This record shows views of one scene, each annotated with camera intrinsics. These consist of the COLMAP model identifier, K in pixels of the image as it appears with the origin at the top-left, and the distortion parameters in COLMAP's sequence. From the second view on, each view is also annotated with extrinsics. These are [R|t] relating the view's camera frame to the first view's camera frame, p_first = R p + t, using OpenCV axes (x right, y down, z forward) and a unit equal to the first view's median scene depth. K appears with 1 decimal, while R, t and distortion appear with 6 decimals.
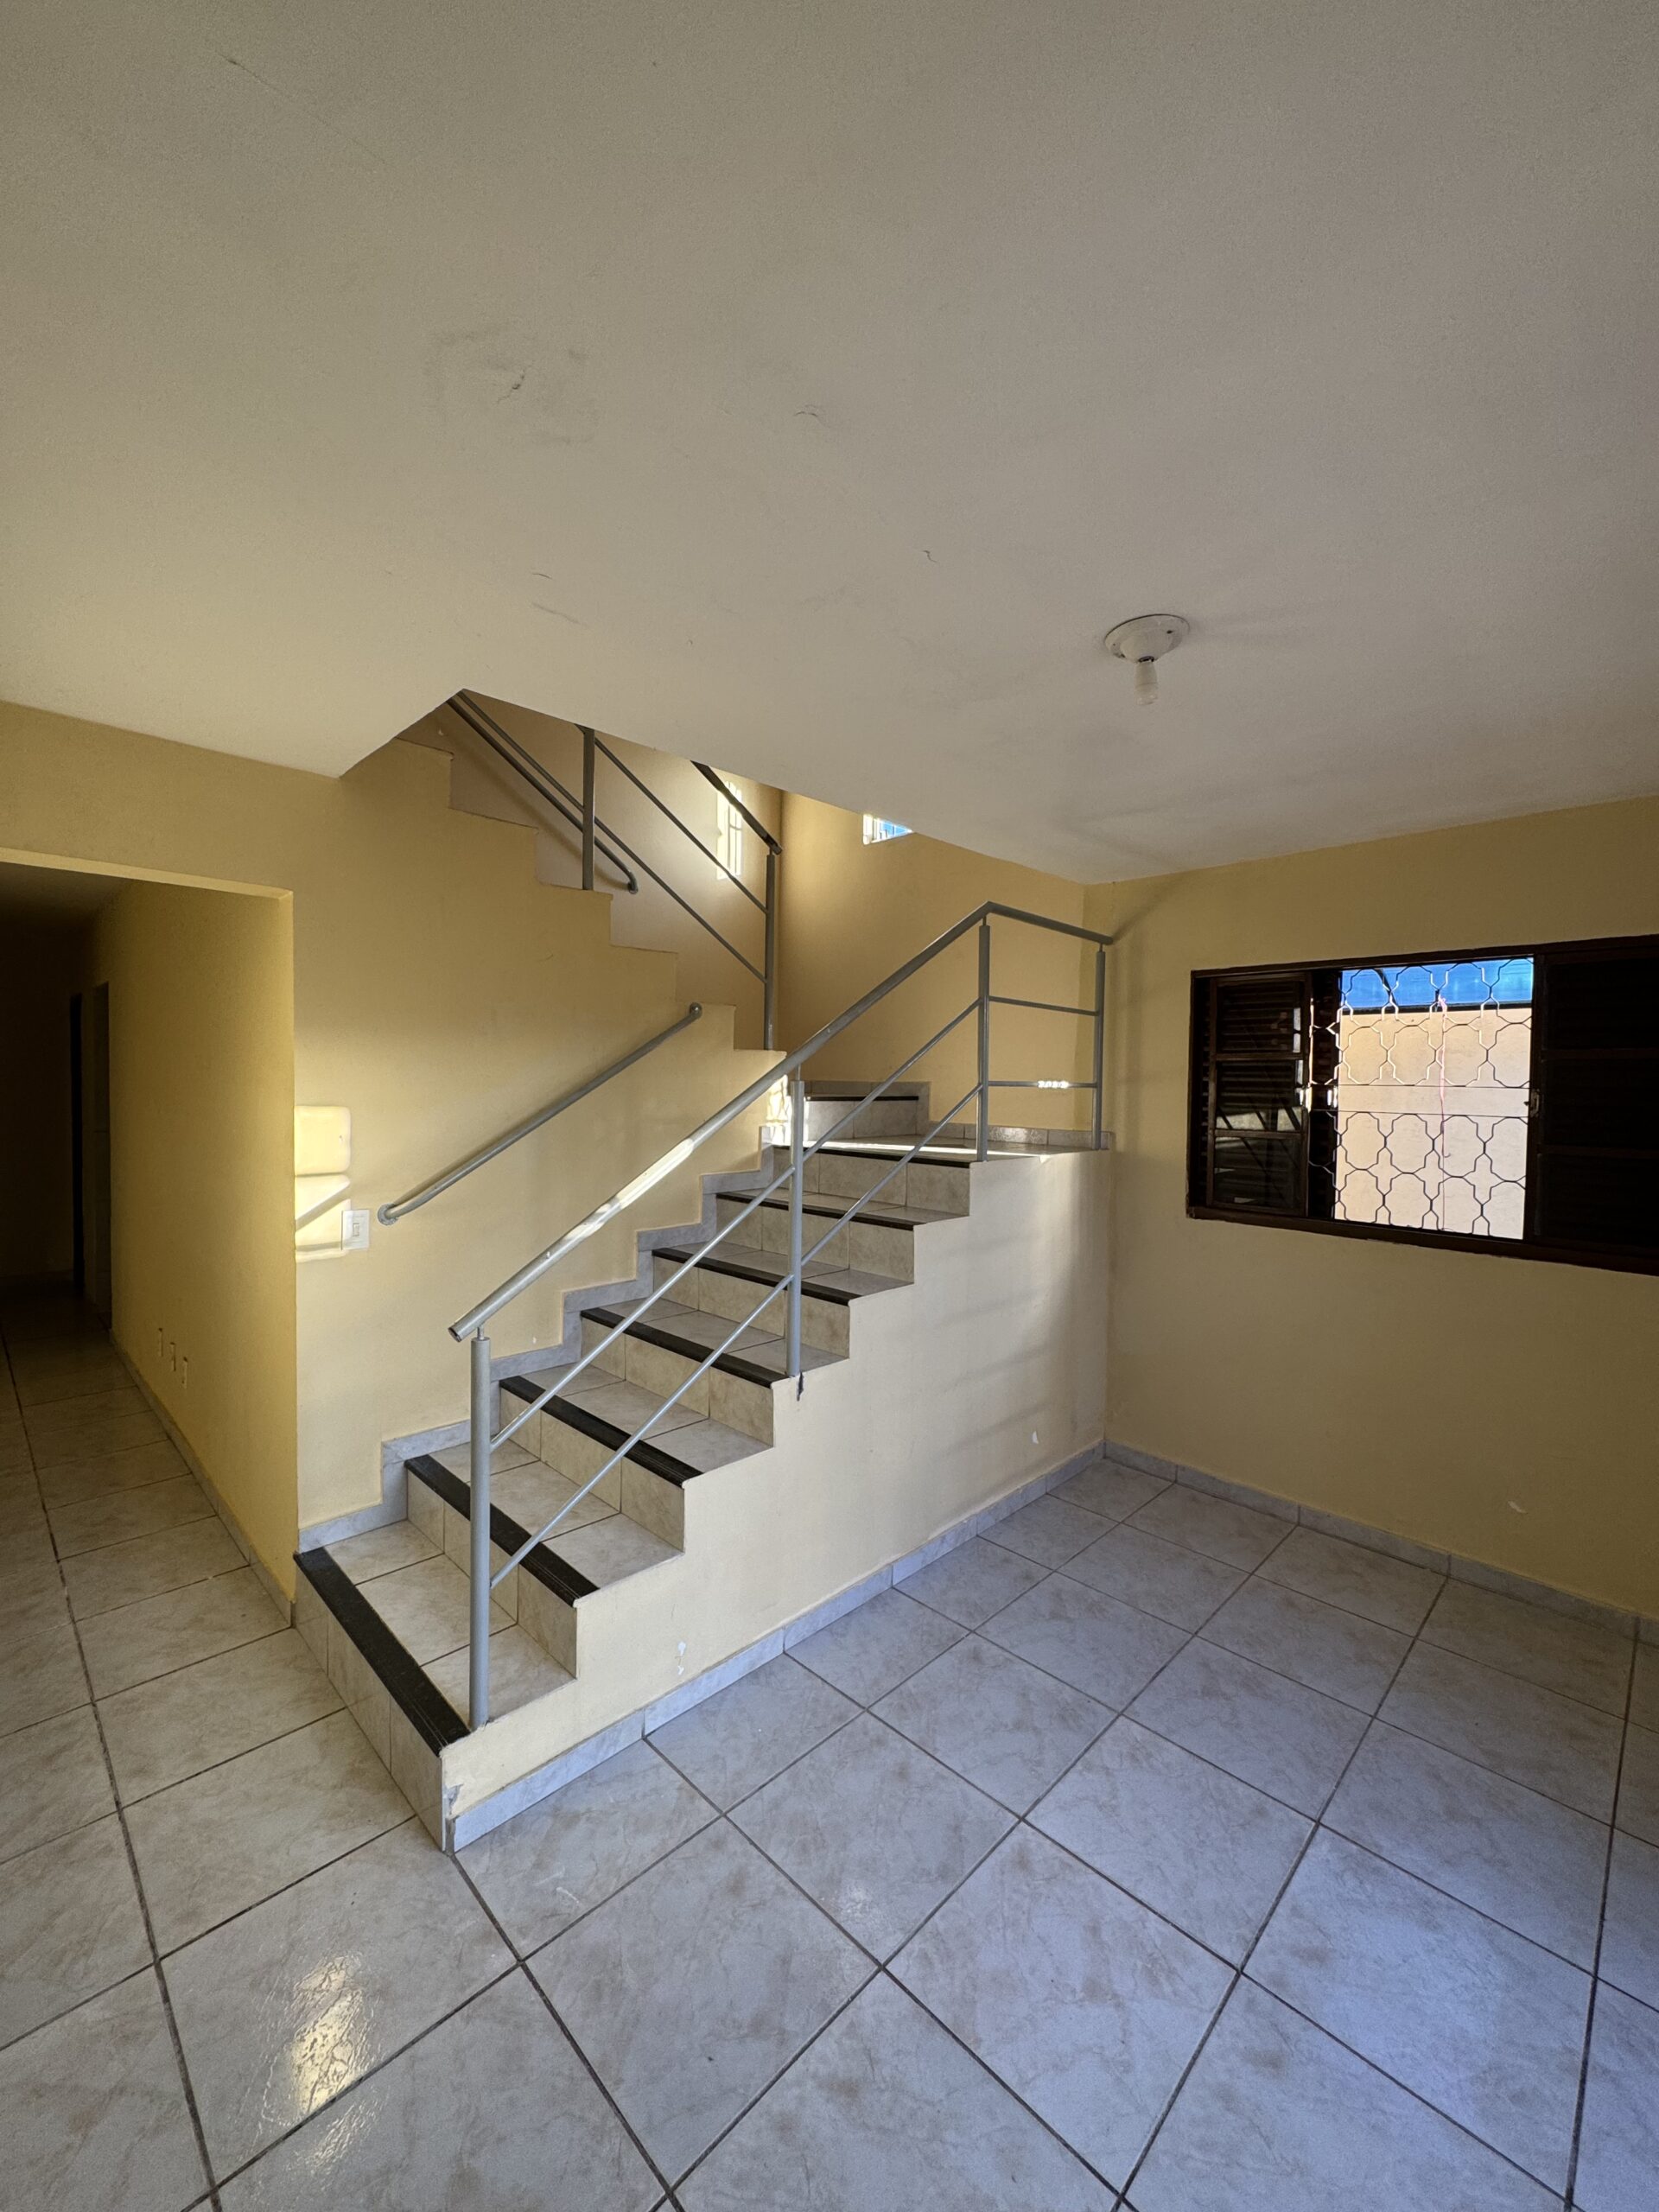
lens RADIAL K [[881.9, 0, 834.5], [0, 881.9, 1110.6], [0, 0, 1]] dist [-0.002512, 0.000965]
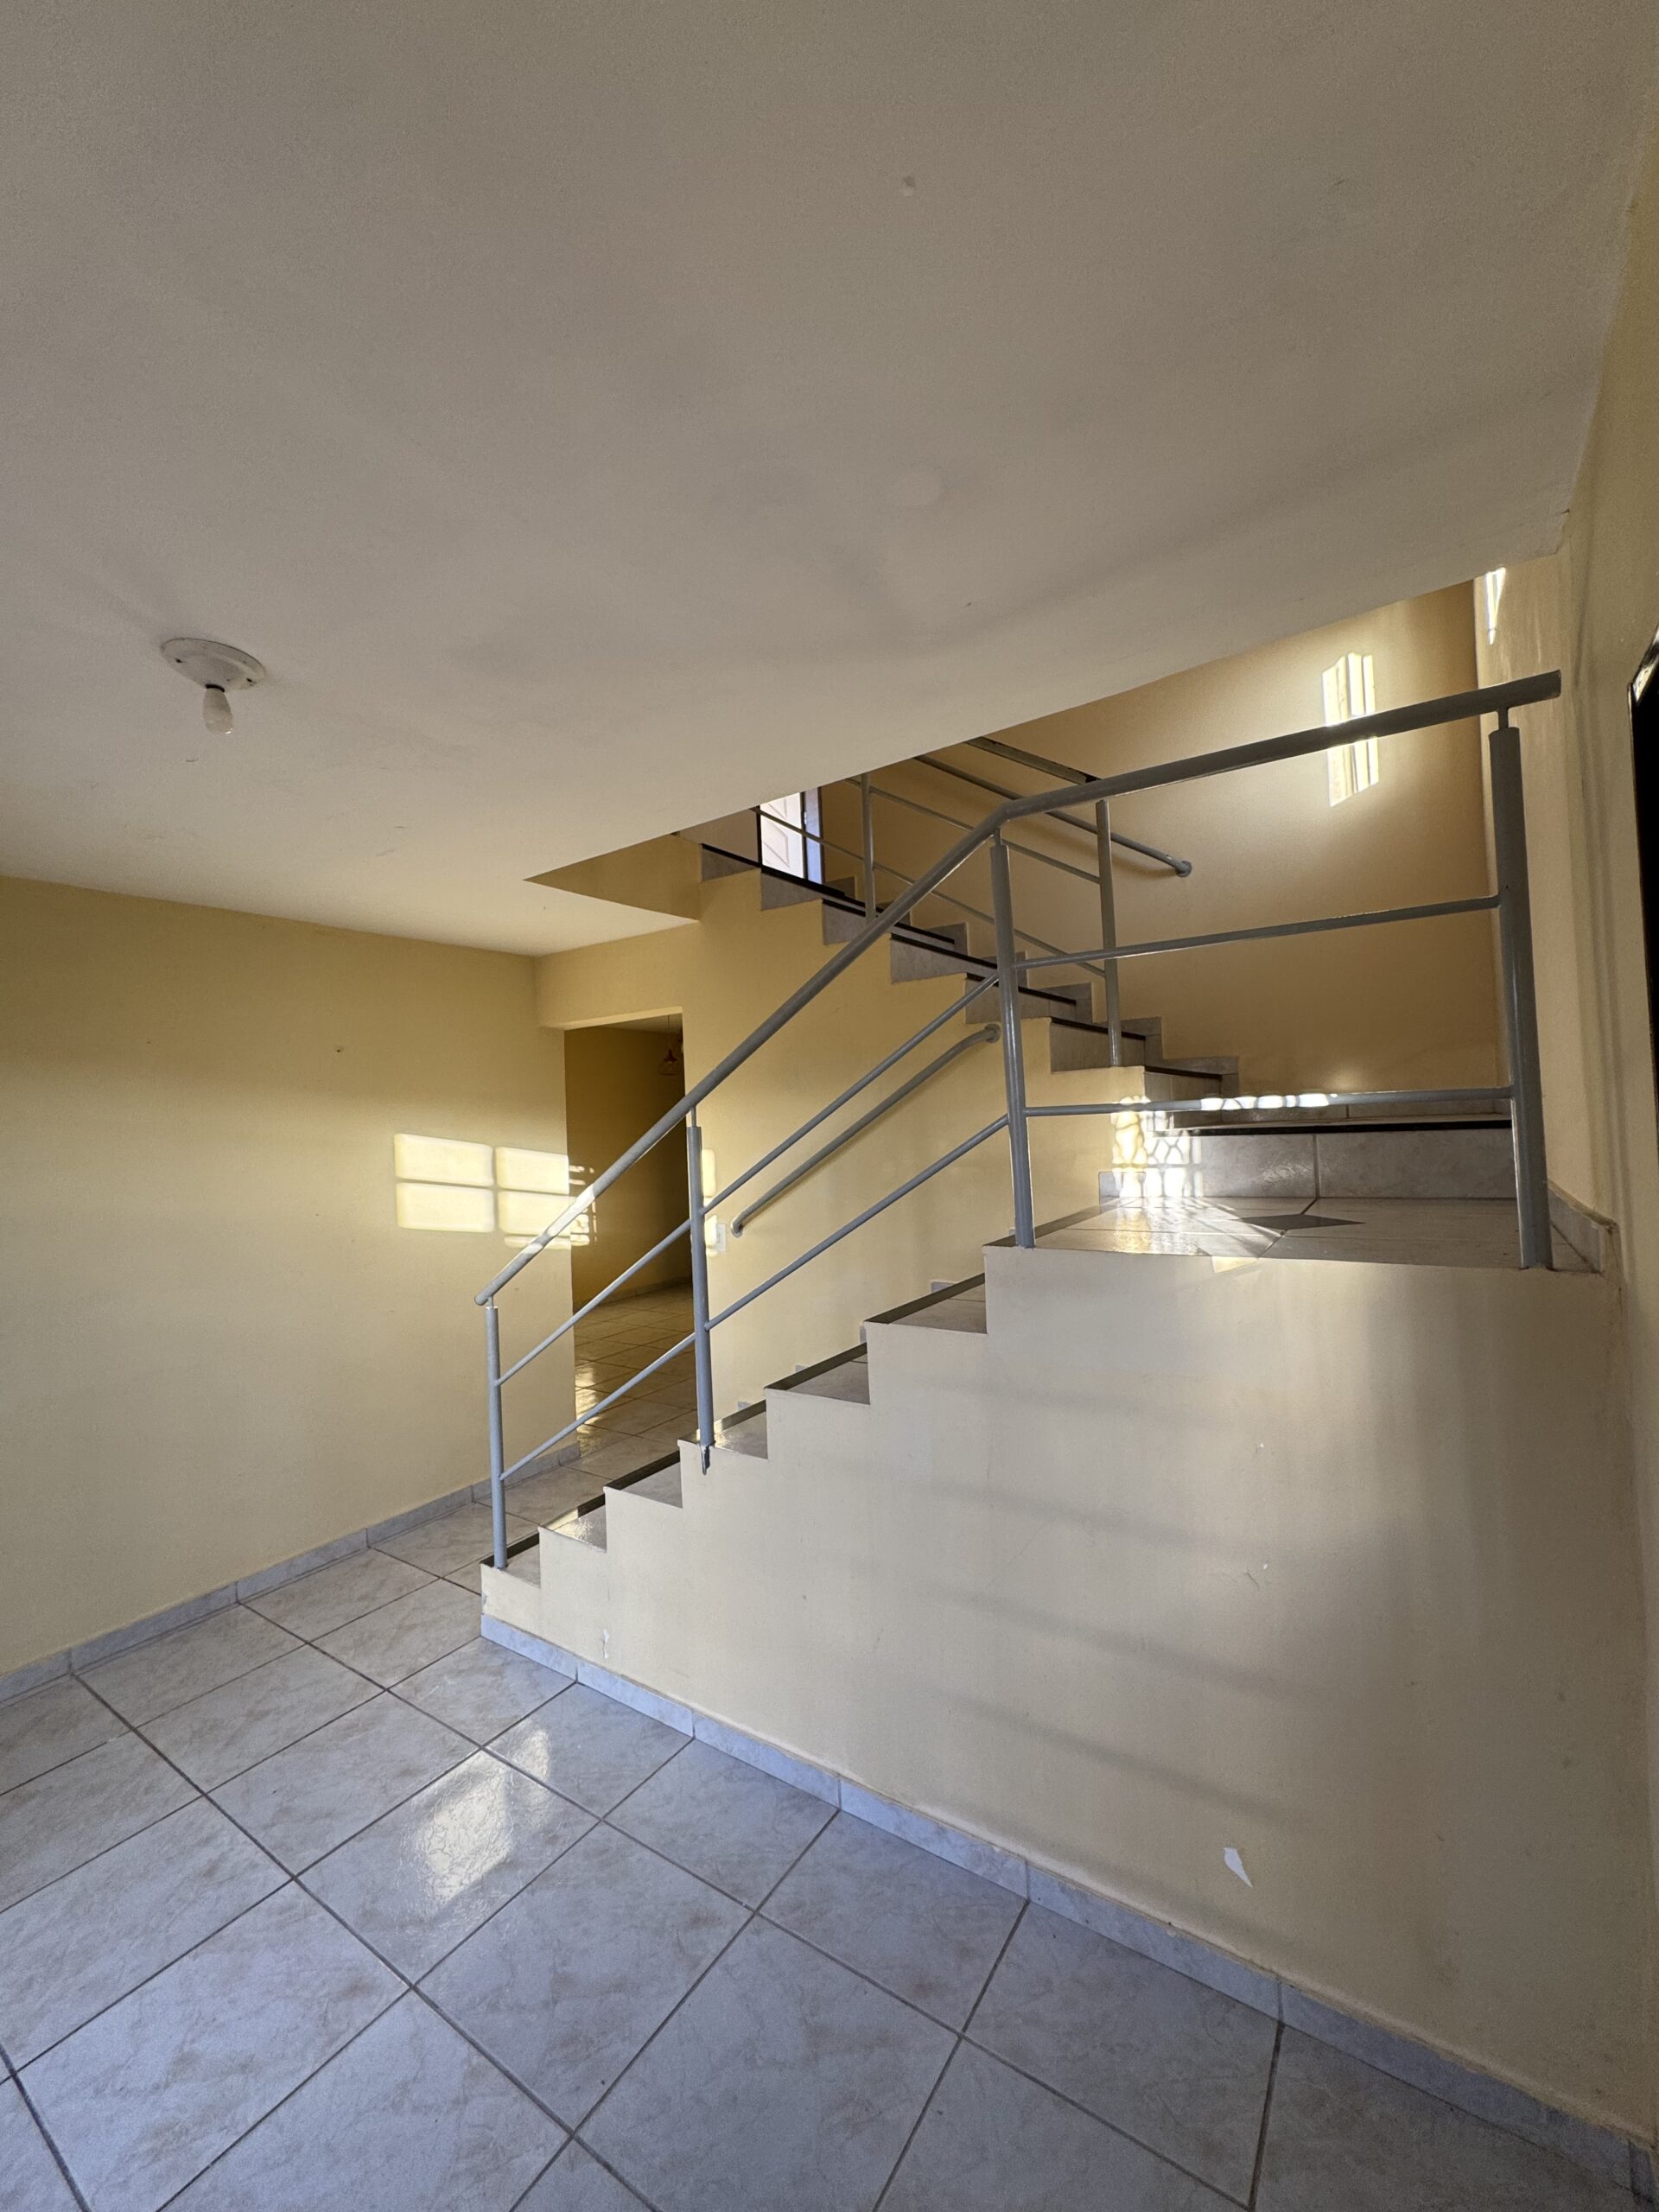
lens RADIAL K [[881.9, 0, 830.0], [0, 881.9, 1115.1], [0, 0, 1]] dist [-0.002512, 0.000965]
pose [[0.180957, -0.031640, -0.982982, 0.755606], [0.009418, 0.999492, -0.030438, -0.012562], [0.983446, -0.003749, 0.181163, 0.812881]]
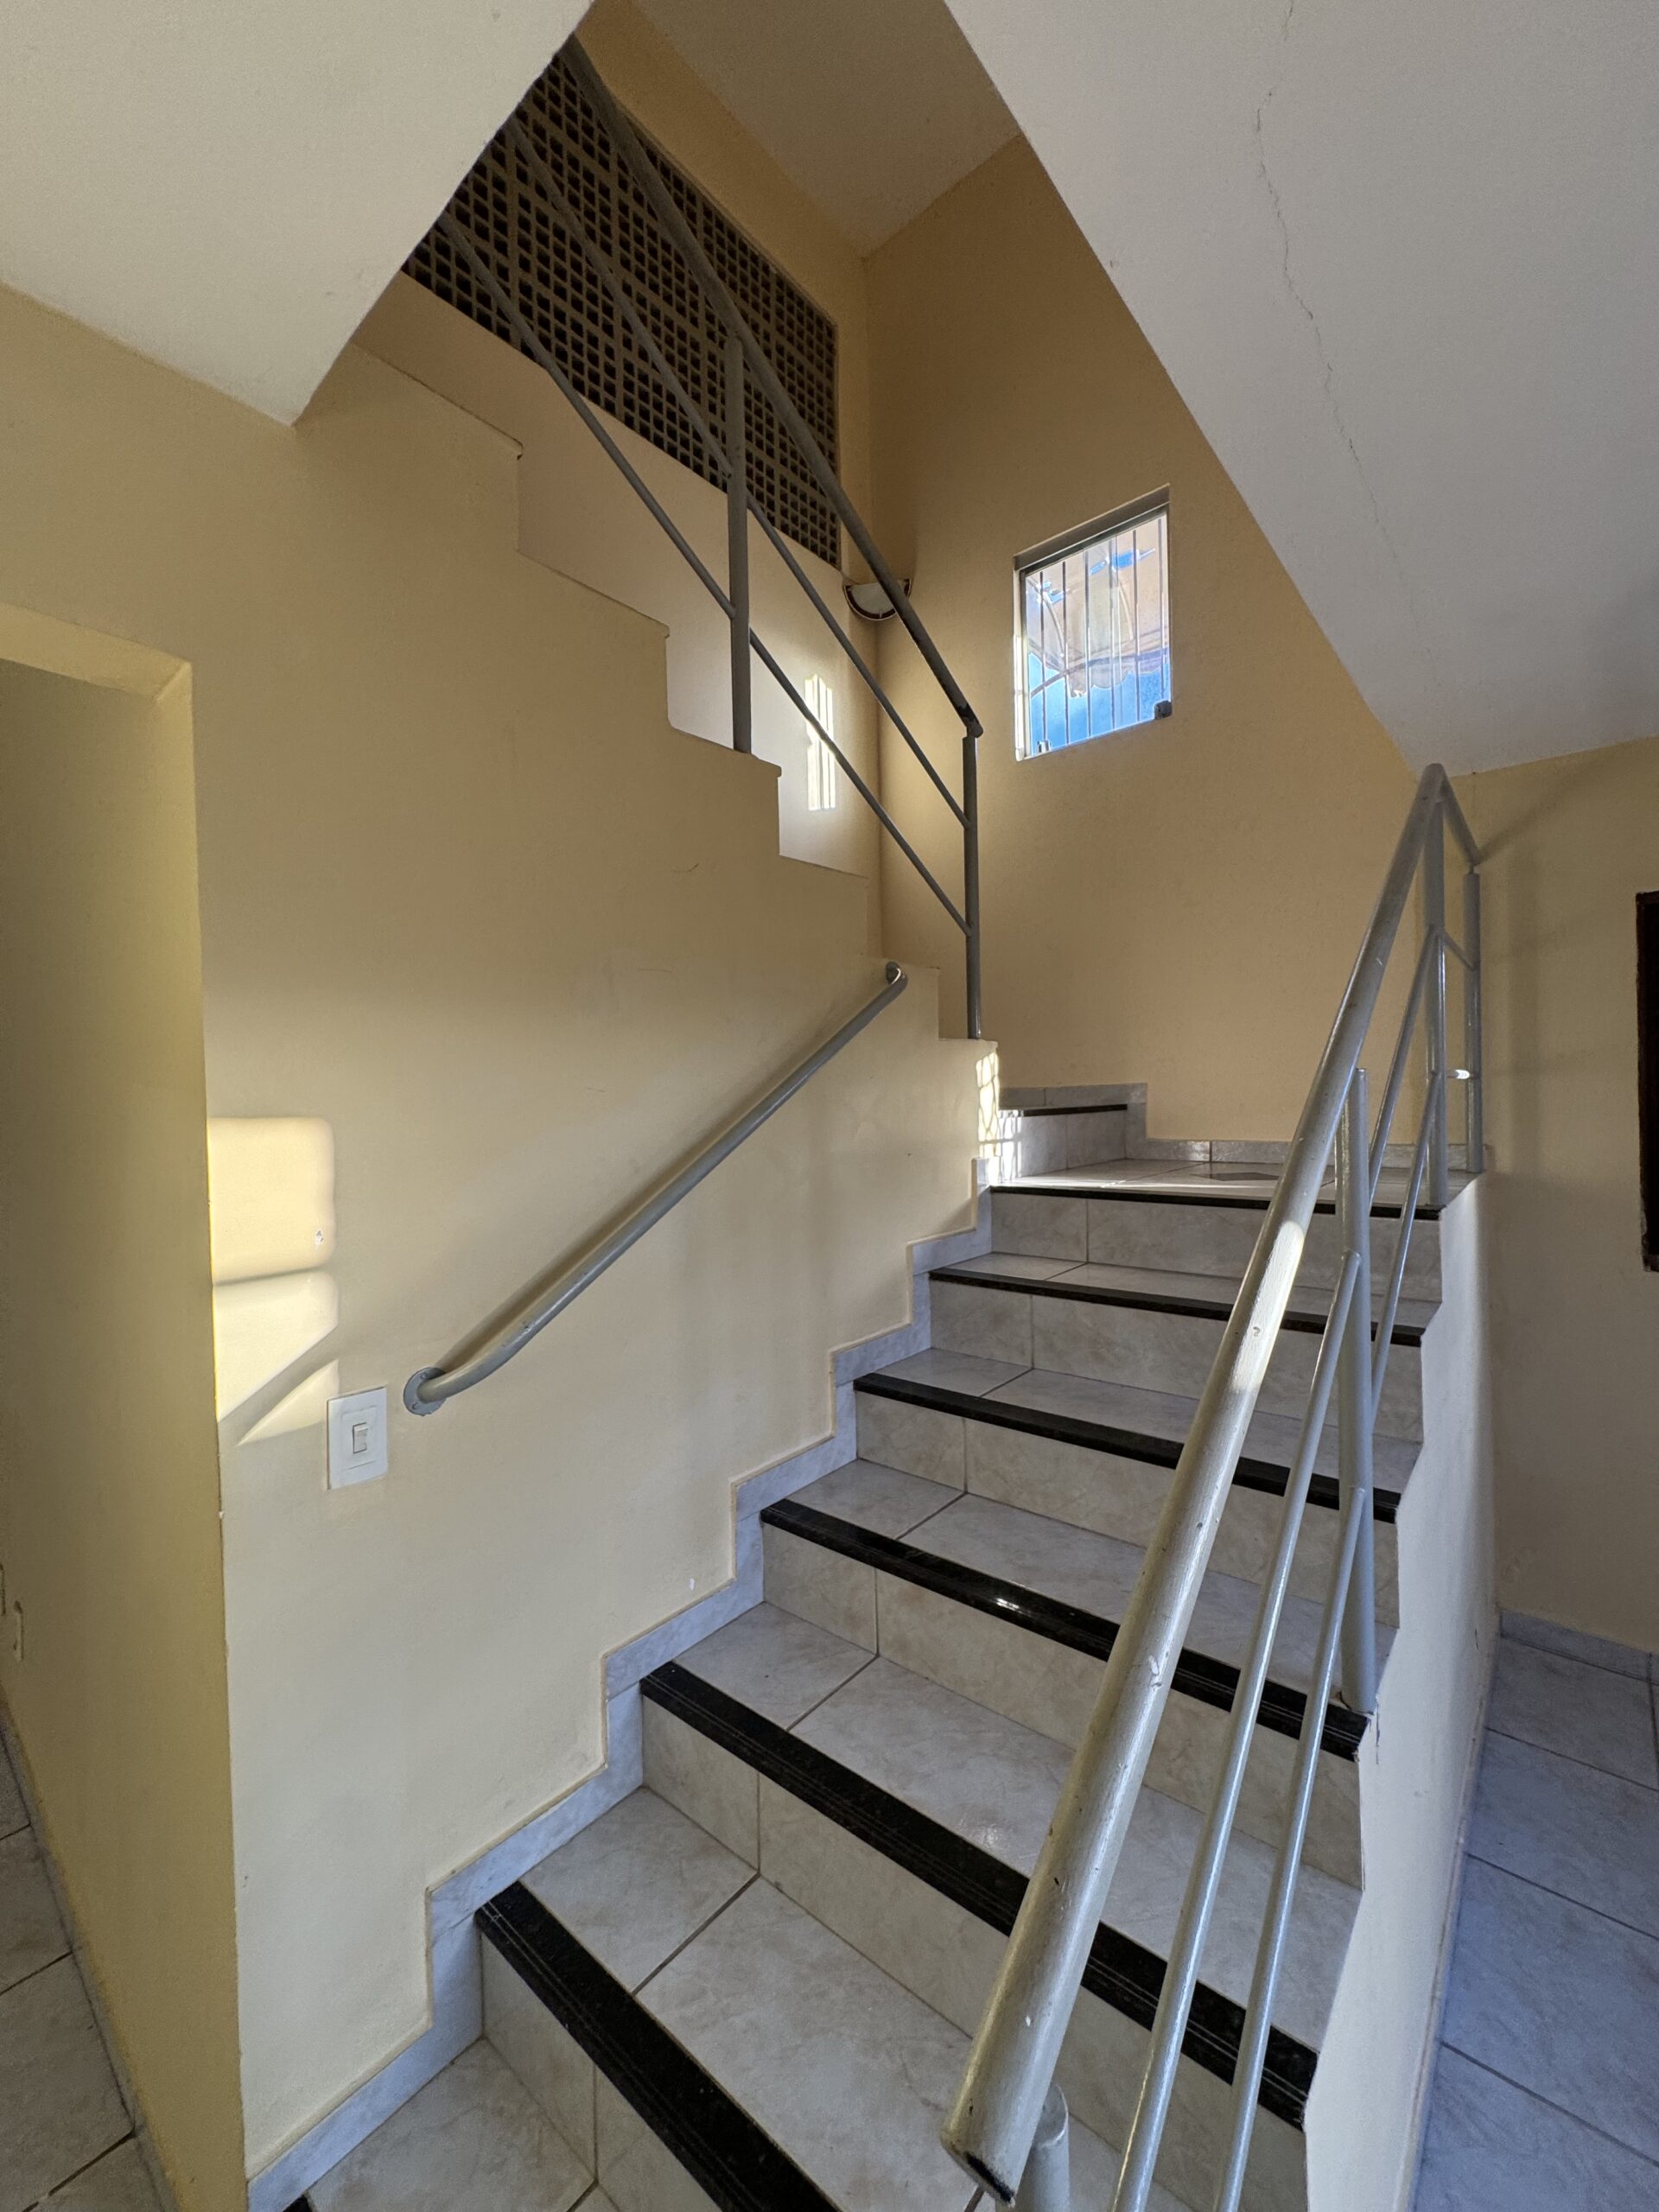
lens RADIAL K [[881.9, 0, 841.4], [0, 881.9, 1109.2], [0, 0, 1]] dist [-0.002512, 0.000965]
pose [[0.995871, -0.036200, 0.083248, -0.294258], [0.037670, 0.999160, -0.016152, -0.014993], [-0.082593, 0.019221, 0.996398, 0.471568]]
